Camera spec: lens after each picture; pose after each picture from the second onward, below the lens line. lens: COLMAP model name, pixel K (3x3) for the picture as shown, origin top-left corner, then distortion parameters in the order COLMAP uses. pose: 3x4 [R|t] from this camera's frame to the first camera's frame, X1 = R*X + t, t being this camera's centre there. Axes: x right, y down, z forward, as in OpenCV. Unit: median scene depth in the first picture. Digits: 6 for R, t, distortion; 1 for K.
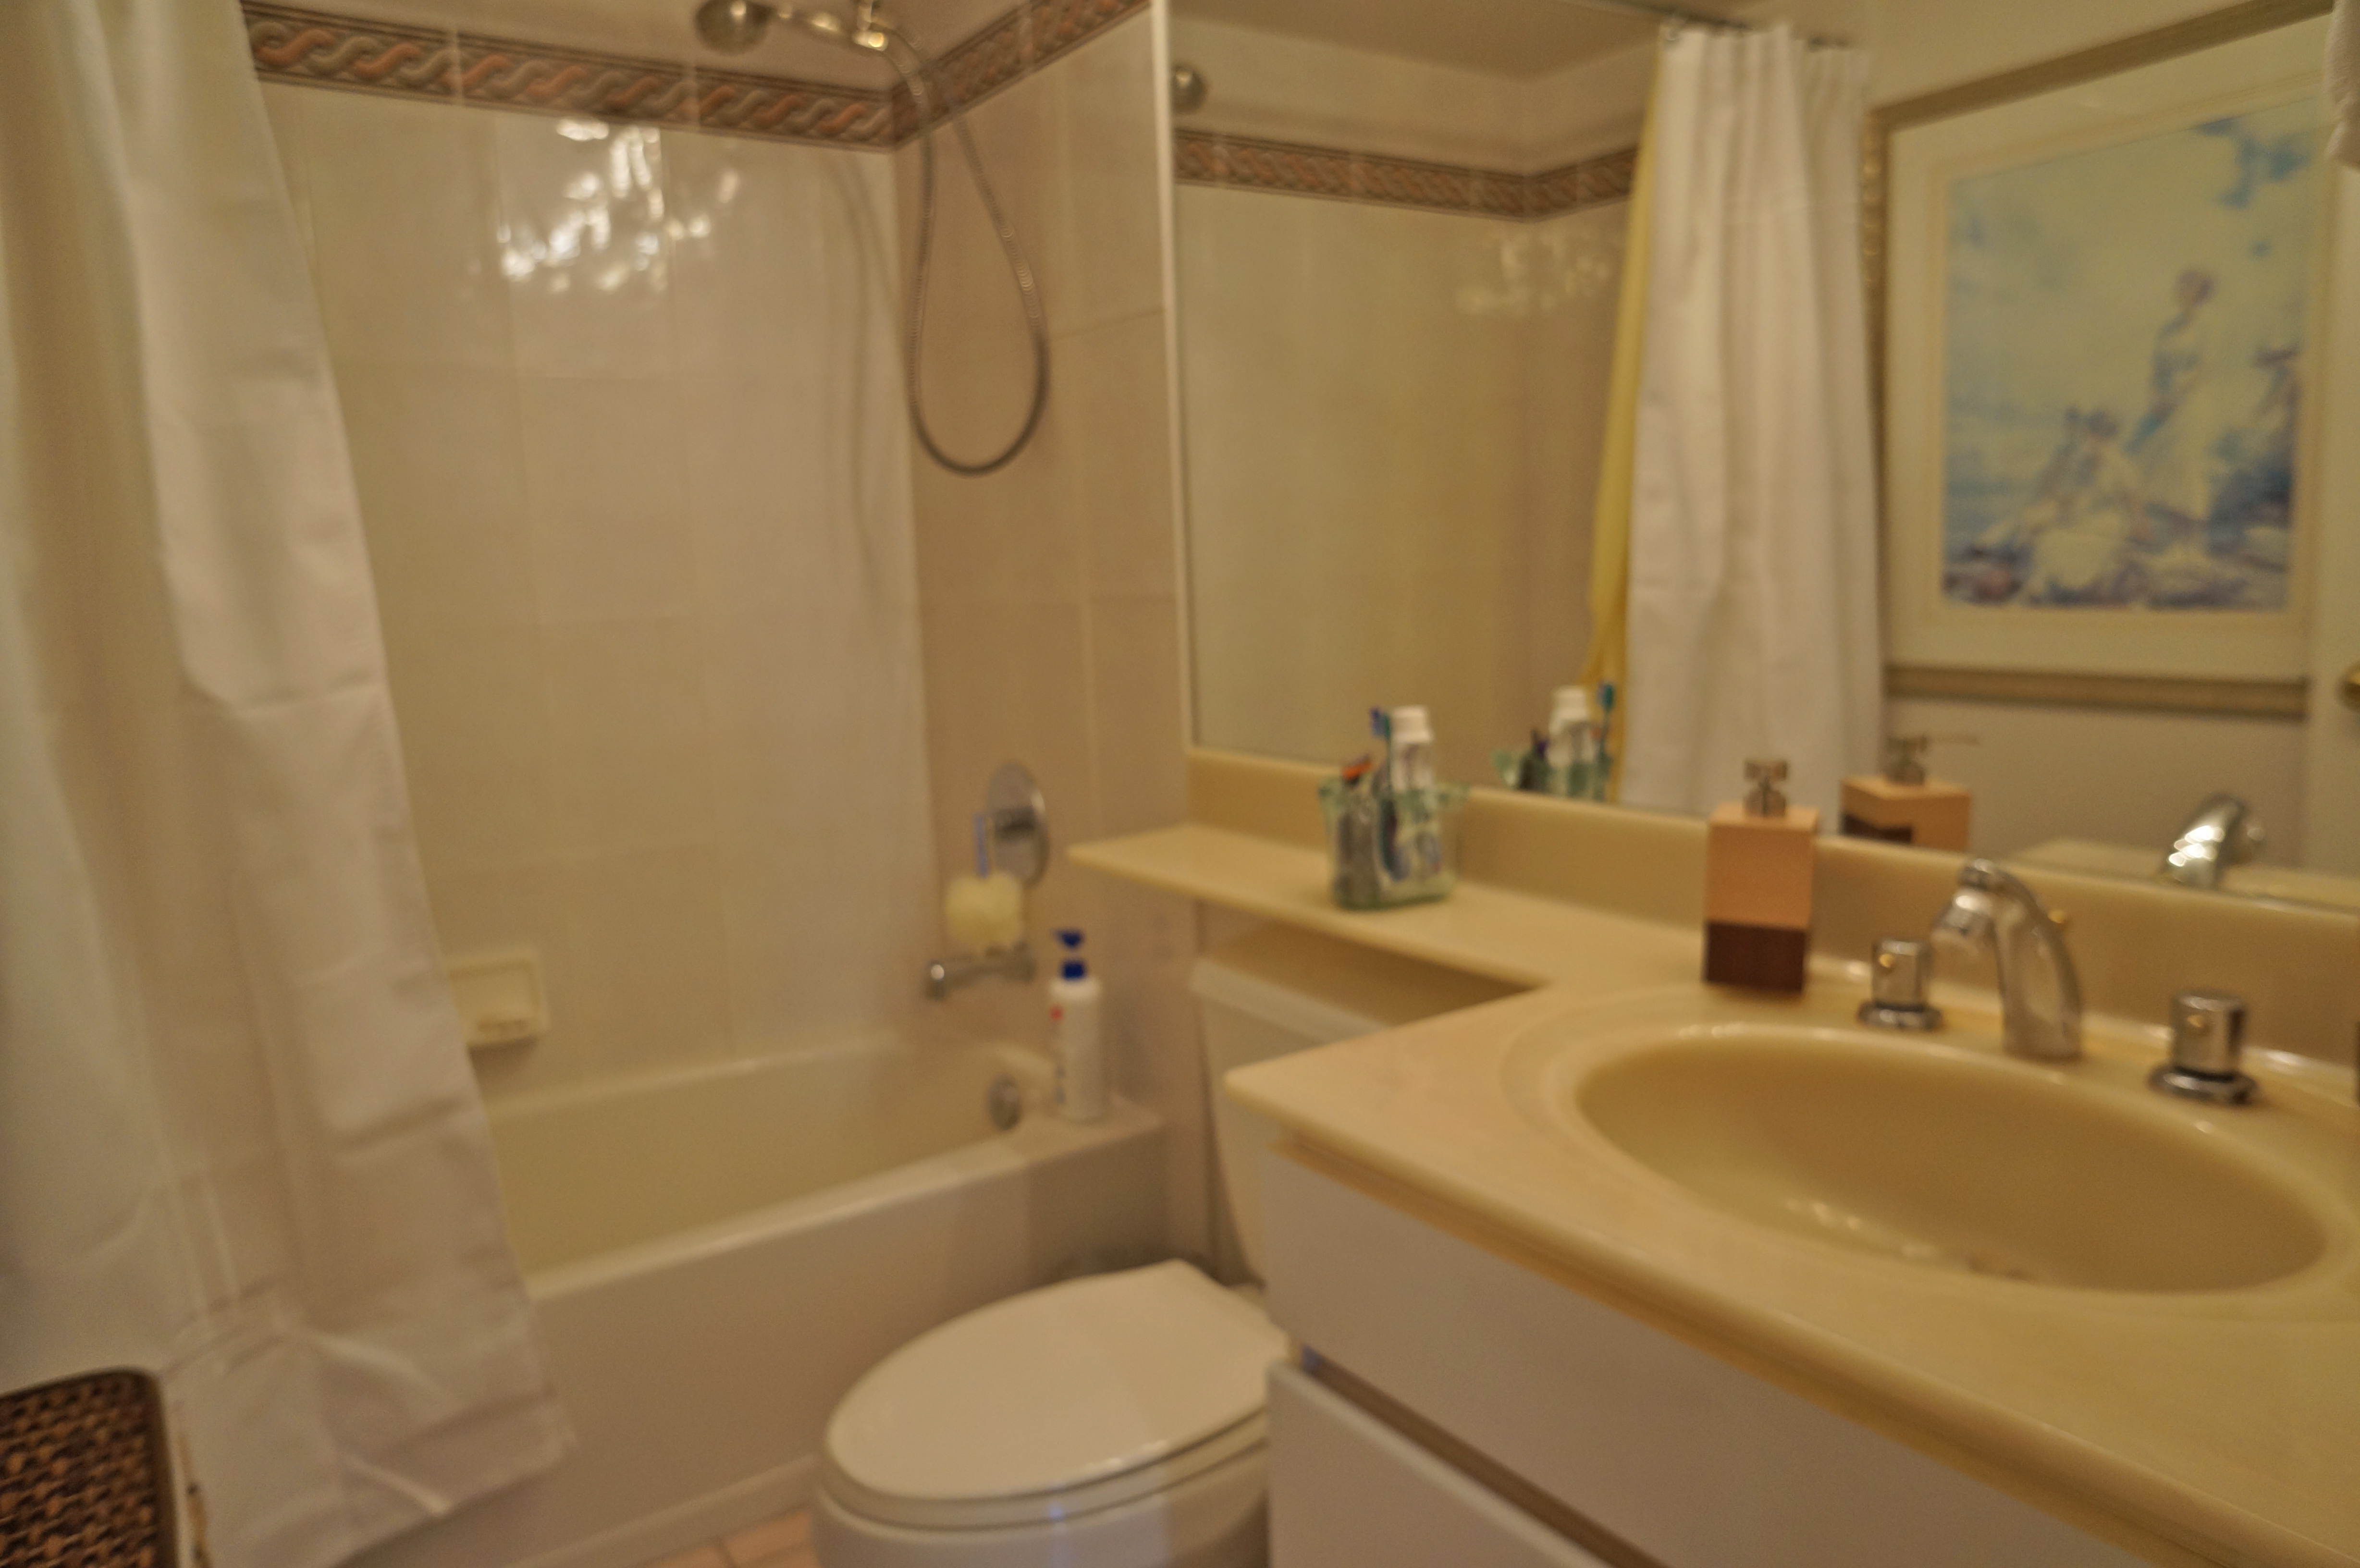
lens RADIAL K [[1595.1, 0, 1176.9], [0, 1595.1, 784.7], [0, 0, 1]] dist [-0.063950, 0.091789]
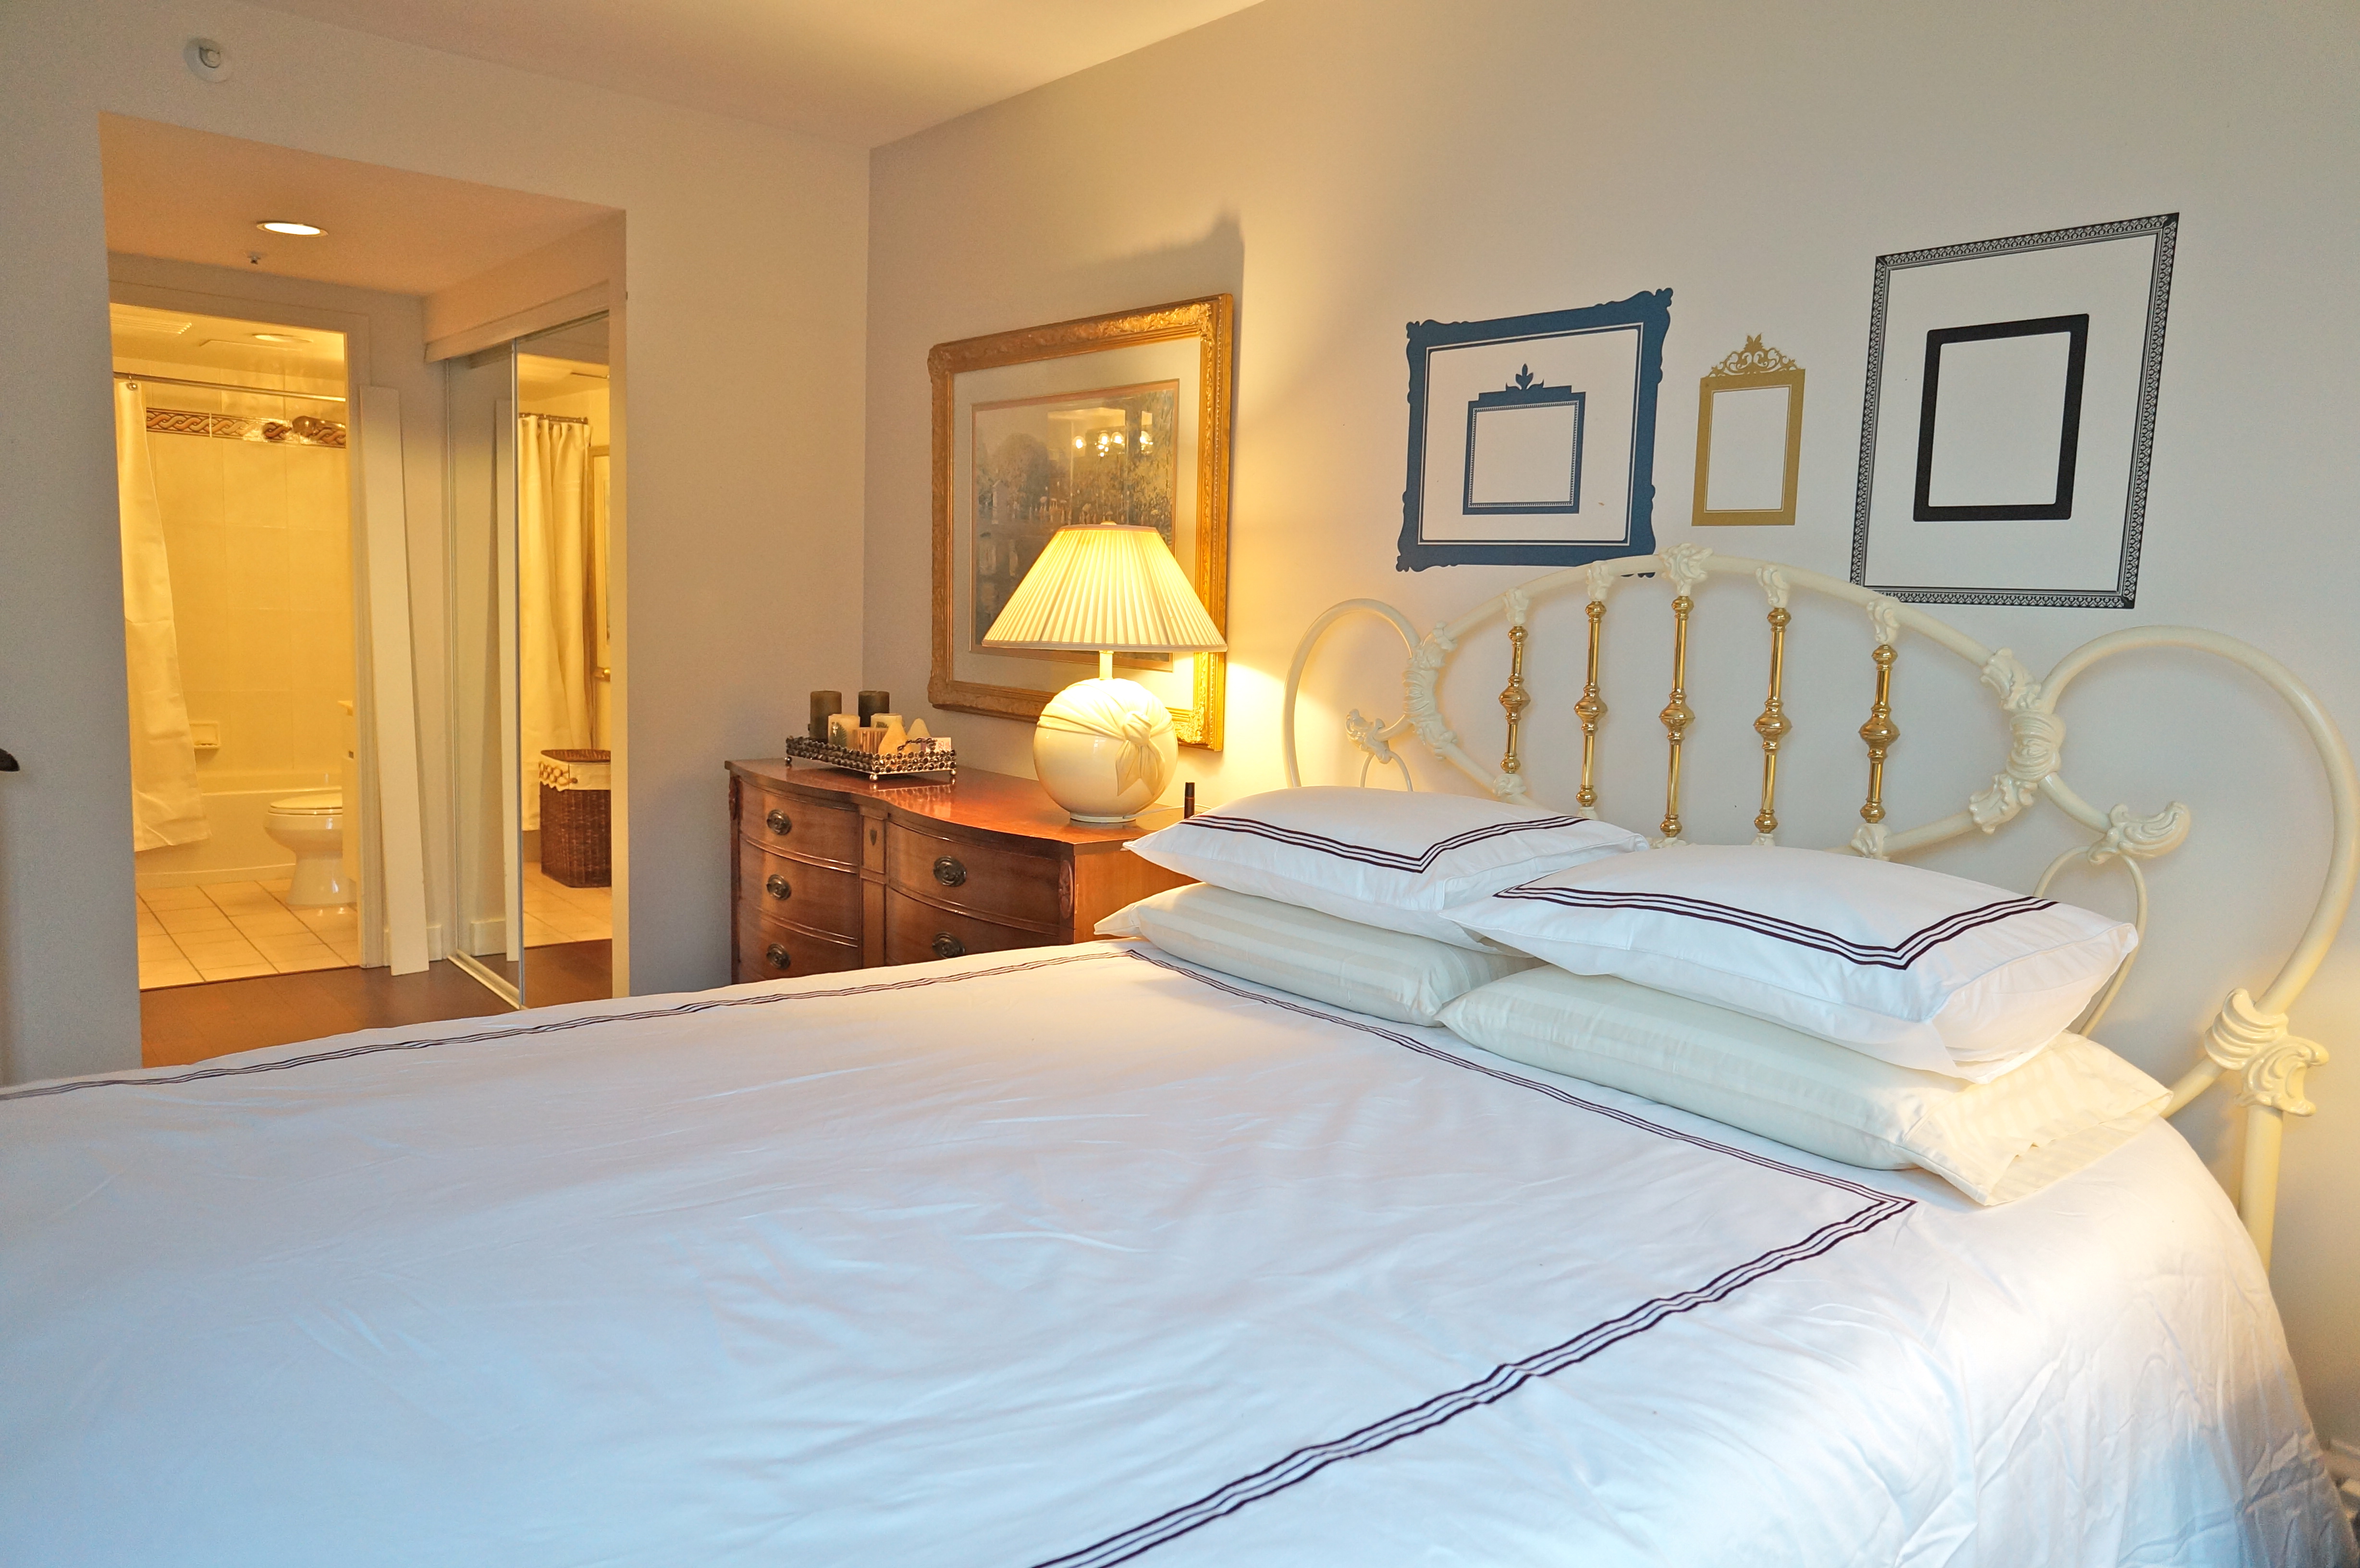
lens RADIAL K [[1595.1, 0, 1181.3], [0, 1595.1, 779.3], [0, 0, 1]] dist [-0.063950, 0.091789]
pose [[0.990192, 0.070290, 0.120742, 1.446936], [-0.068345, 0.997458, -0.020175, 0.223332], [-0.121854, 0.011725, 0.992479, -3.011505]]
